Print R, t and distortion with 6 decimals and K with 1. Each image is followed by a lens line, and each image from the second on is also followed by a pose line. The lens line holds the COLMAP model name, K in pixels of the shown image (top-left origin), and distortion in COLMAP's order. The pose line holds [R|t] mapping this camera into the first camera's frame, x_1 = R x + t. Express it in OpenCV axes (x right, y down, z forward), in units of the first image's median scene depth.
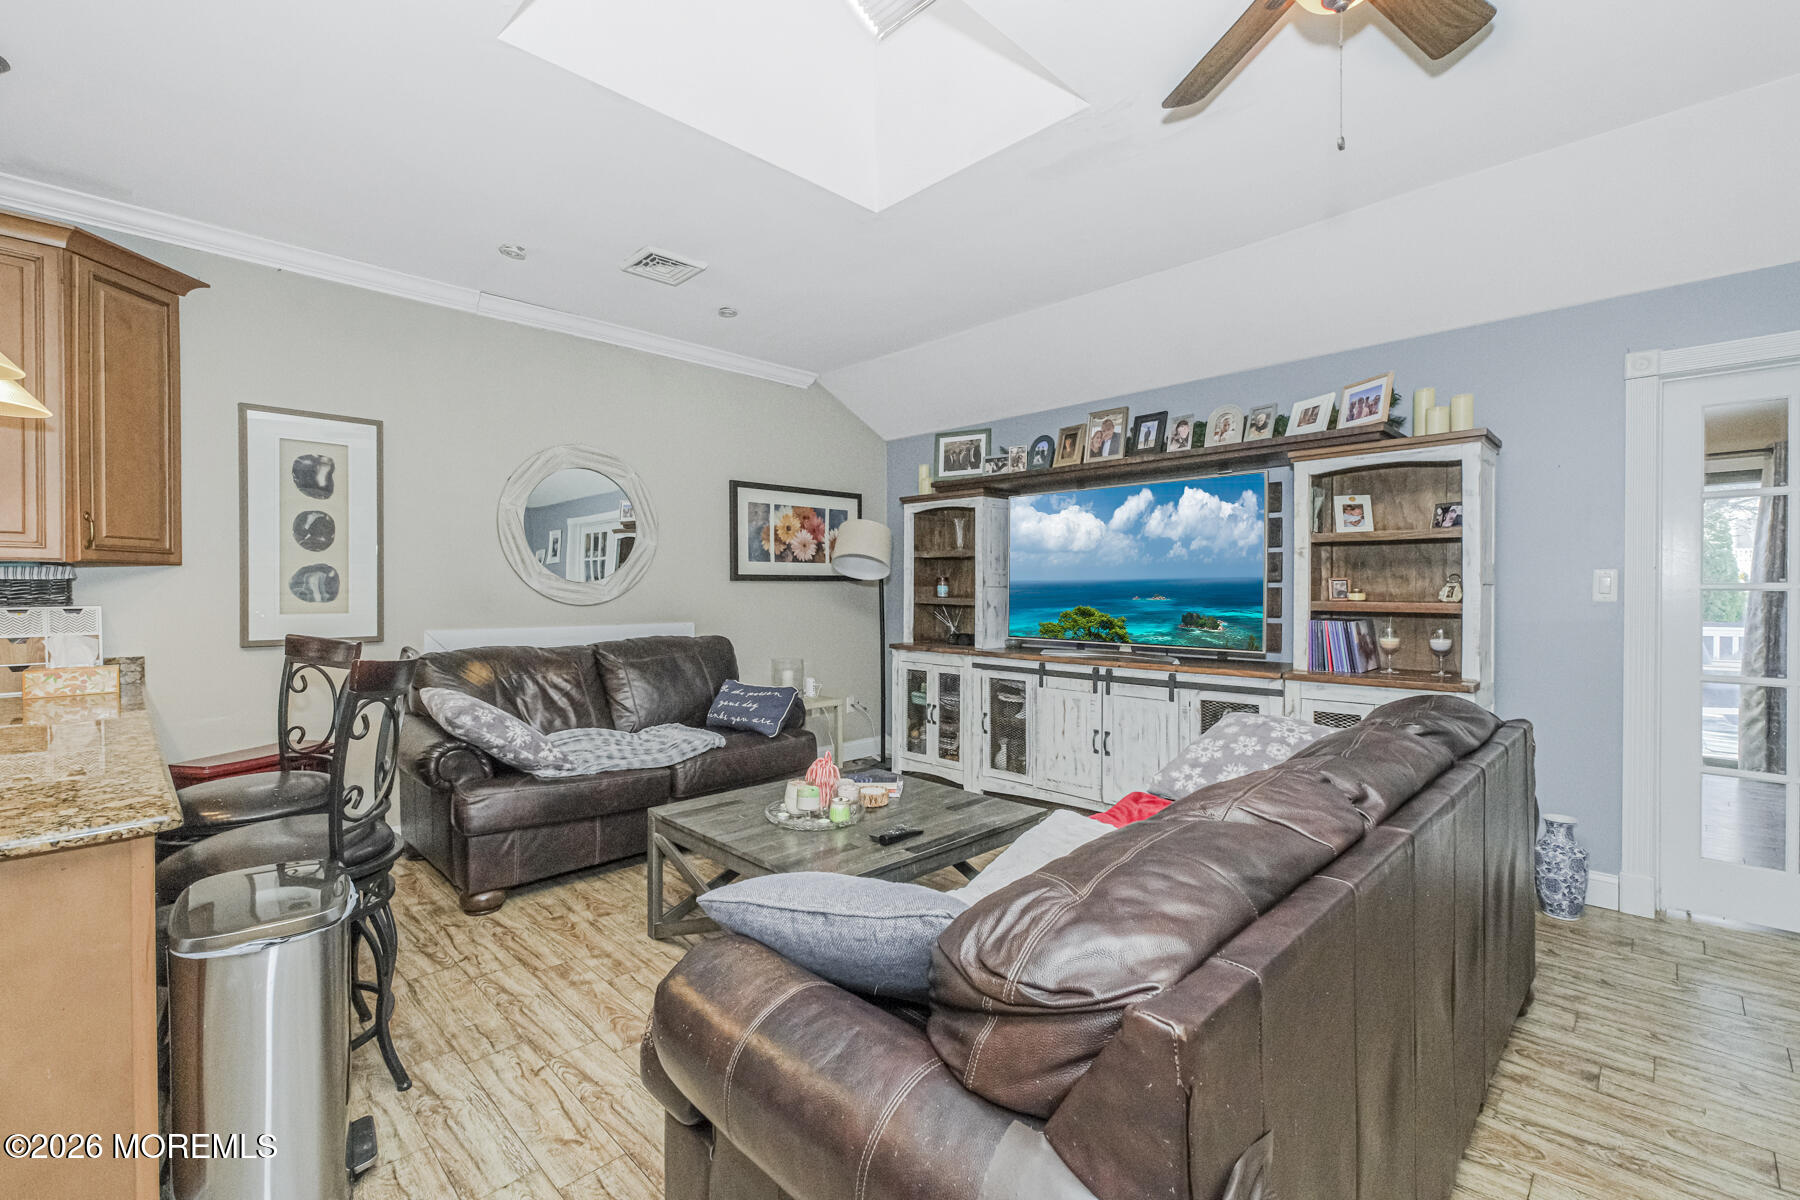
lens RADIAL K [[771.7, 0, 900.6], [0, 771.7, 594.7], [0, 0, 1]] dist [-0.006087, 0.001738]
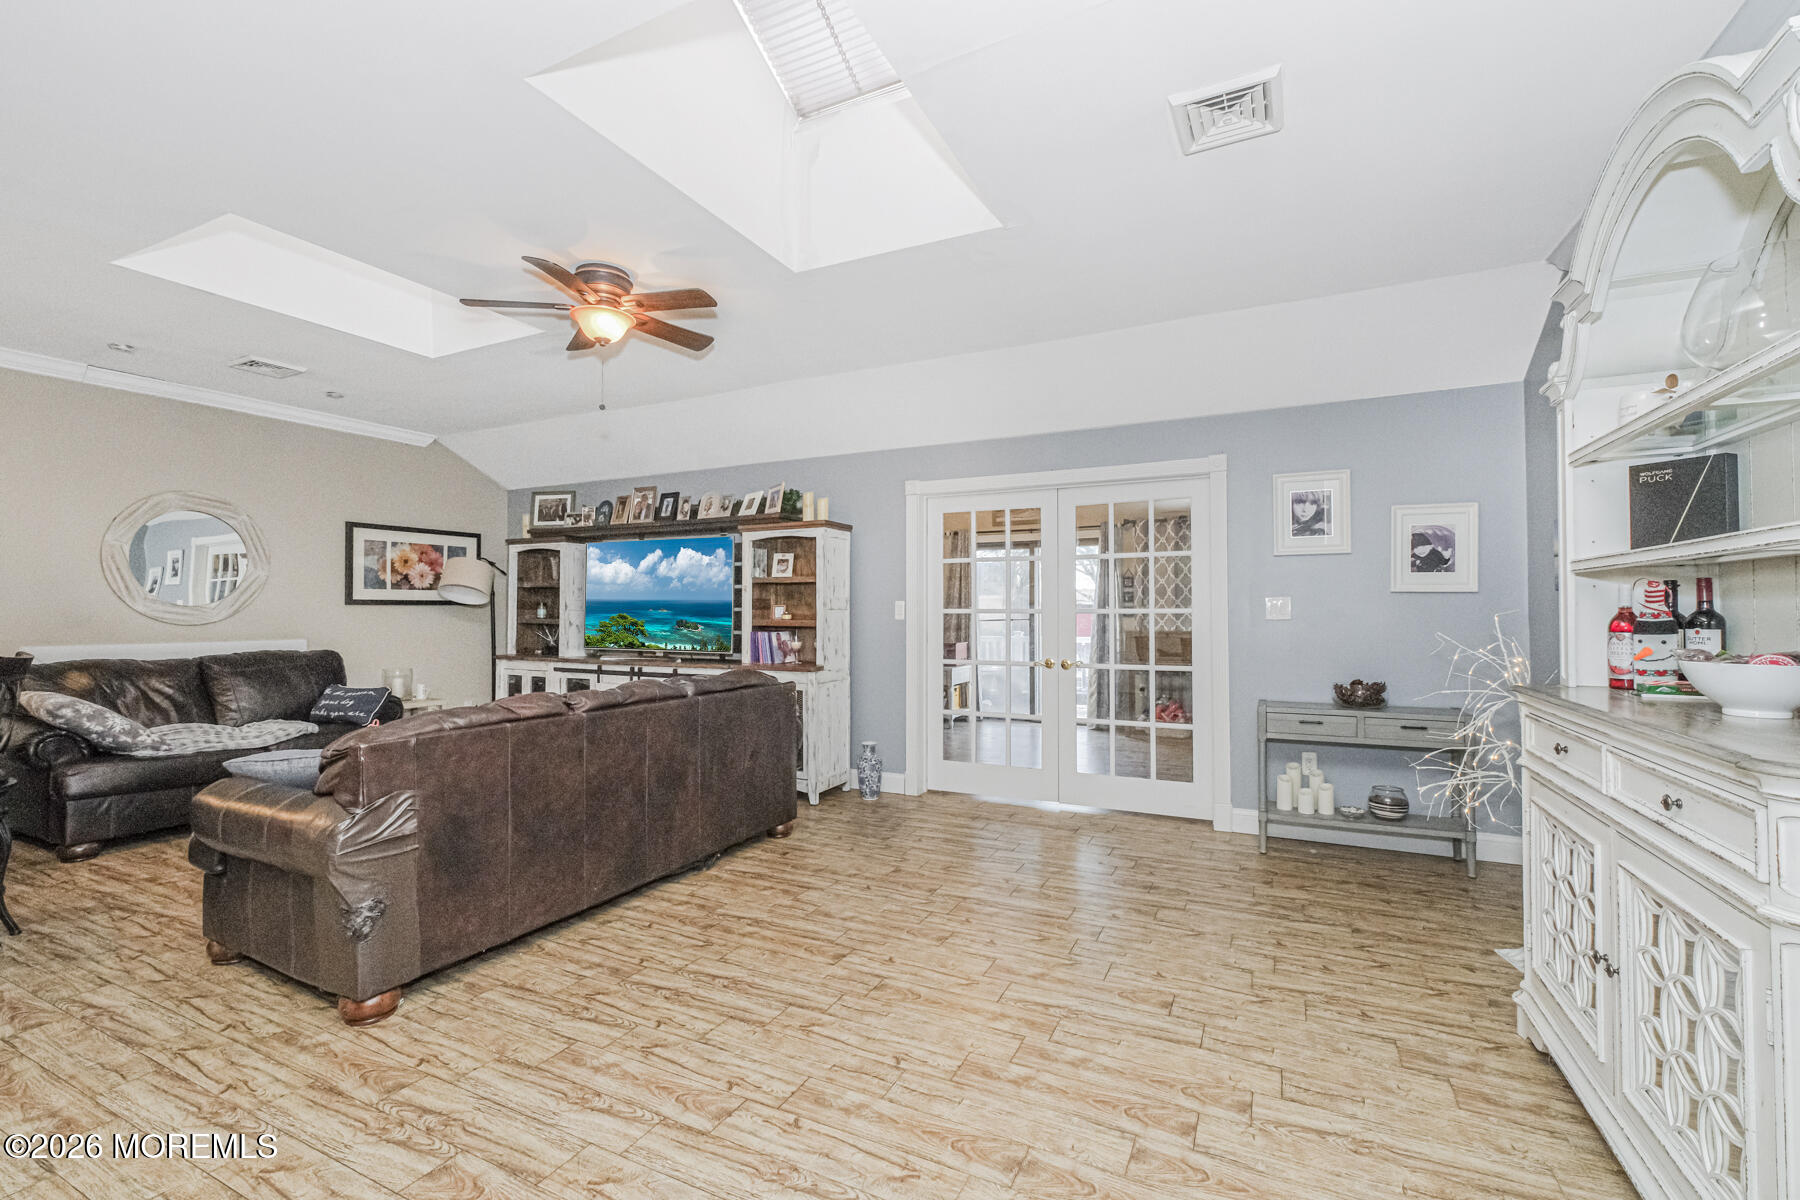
lens RADIAL K [[771.7, 0, 900.6], [0, 771.7, 594.7], [0, 0, 1]] dist [-0.006087, 0.001738]
pose [[0.946763, 0.007542, 0.321842, 0.279253], [0.001636, 0.999600, -0.028237, 0.002256], [-0.321927, 0.027260, 0.946372, -0.546651]]
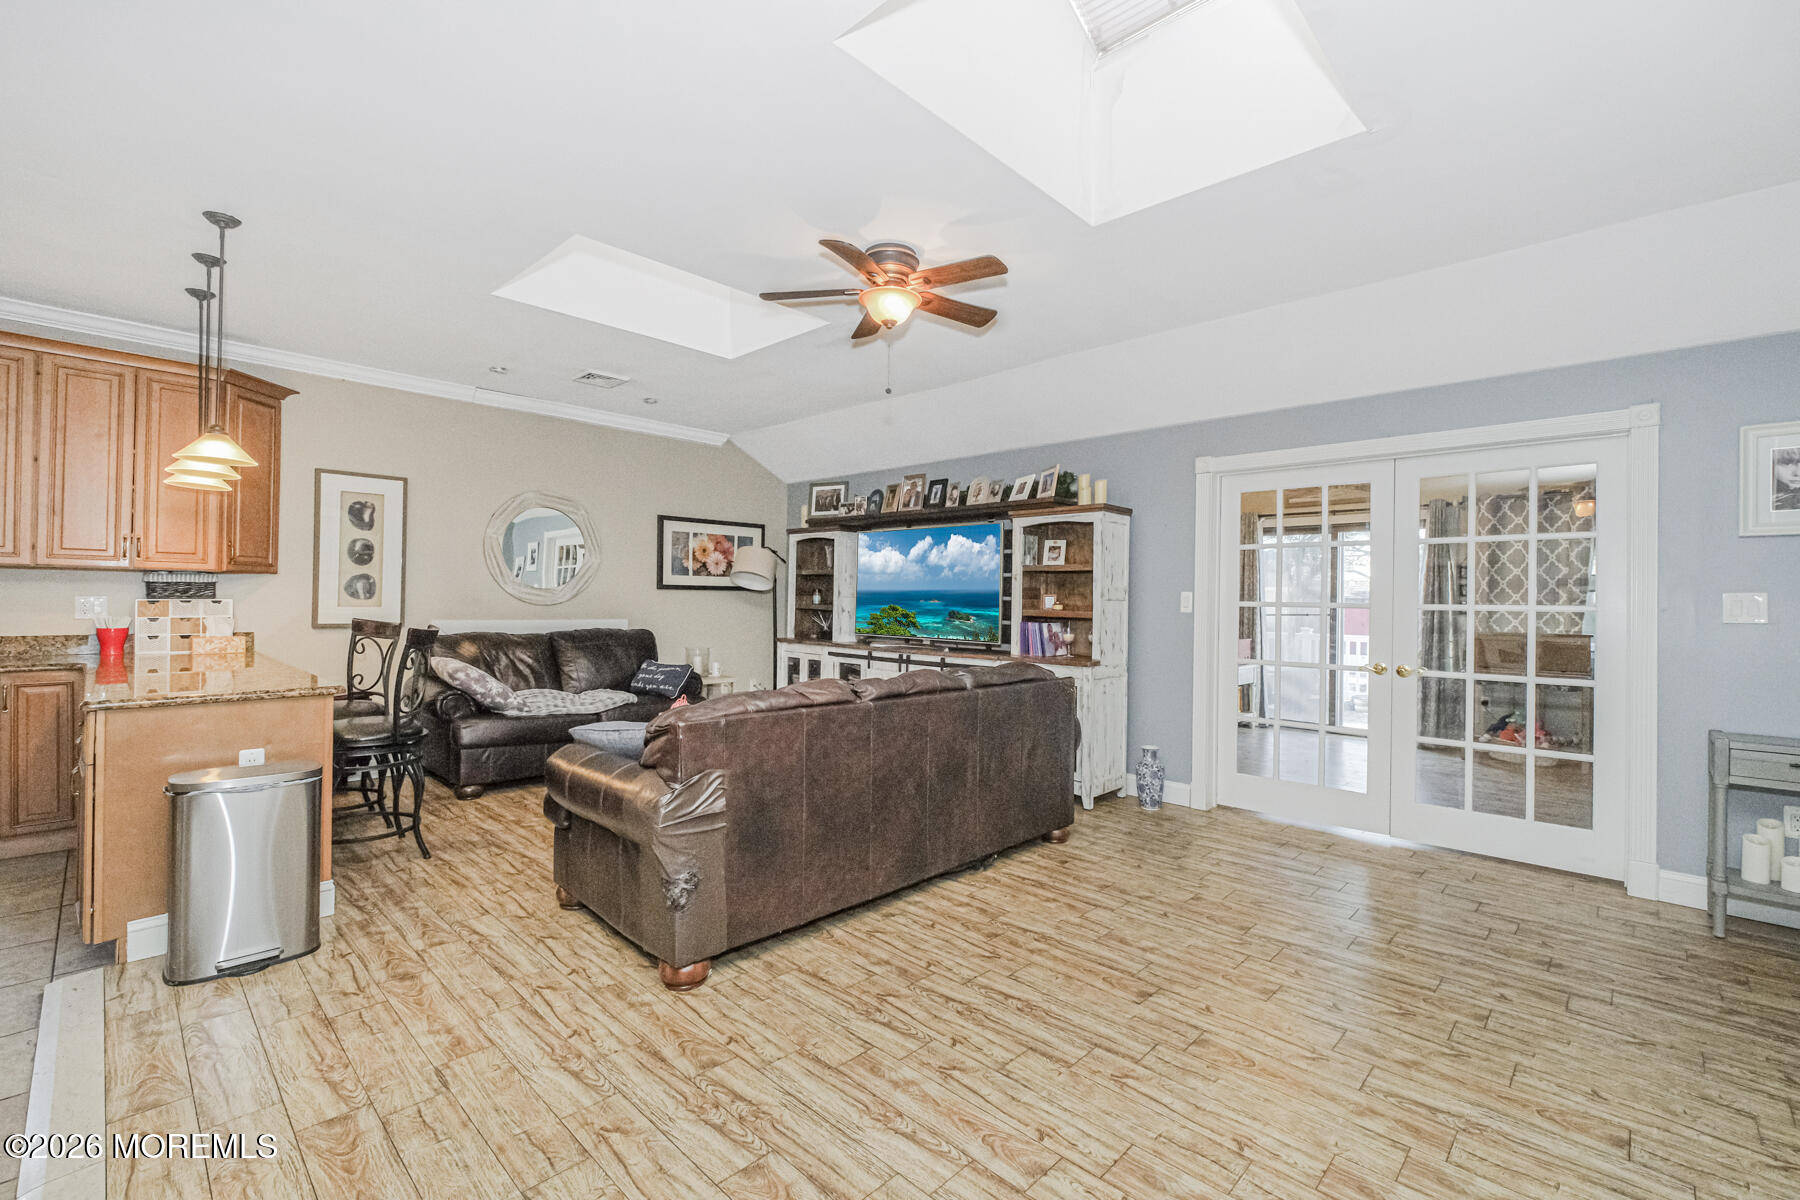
lens RADIAL K [[774.6, 0, 903.6], [0, 774.6, 590.6], [0, 0, 1]] dist [-0.004210, -0.000234]
pose [[0.999690, 0.016630, 0.018538, 0.242980], [-0.016302, 0.999710, -0.017700, 0.001948], [-0.018827, 0.017393, 0.999671, -0.473851]]
